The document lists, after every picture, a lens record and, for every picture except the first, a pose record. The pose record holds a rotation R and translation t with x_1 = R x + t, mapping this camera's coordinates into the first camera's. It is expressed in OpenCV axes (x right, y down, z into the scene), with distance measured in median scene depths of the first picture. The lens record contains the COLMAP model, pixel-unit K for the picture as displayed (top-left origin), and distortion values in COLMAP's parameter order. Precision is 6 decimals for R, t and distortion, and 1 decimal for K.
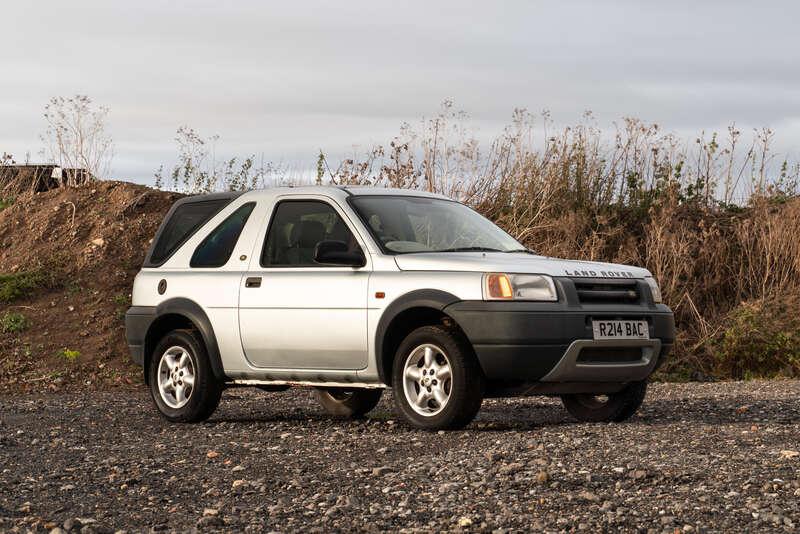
lens RADIAL K [[1852.1, 0, 400.0], [0, 1852.1, 267.0], [0, 0, 1]] dist [-0.002447, -0.014936]
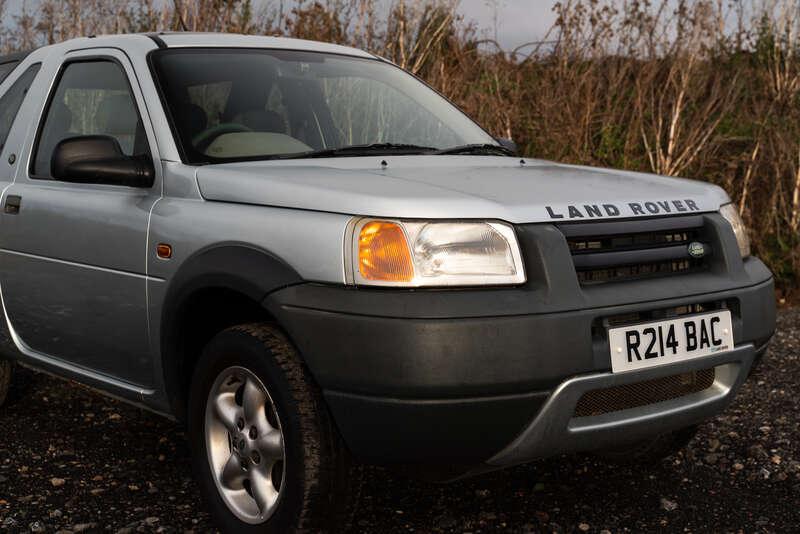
lens RADIAL K [[1146.6, 0, 439.3], [0, 1146.6, 265.8], [0, 0, 1]] dist [0.023617, -0.016422]
pose [[0.999070, -0.000916, -0.043102, 0.075310], [0.006351, 0.991995, 0.126121, -0.018137], [0.042642, -0.126277, 0.991078, 0.729566]]
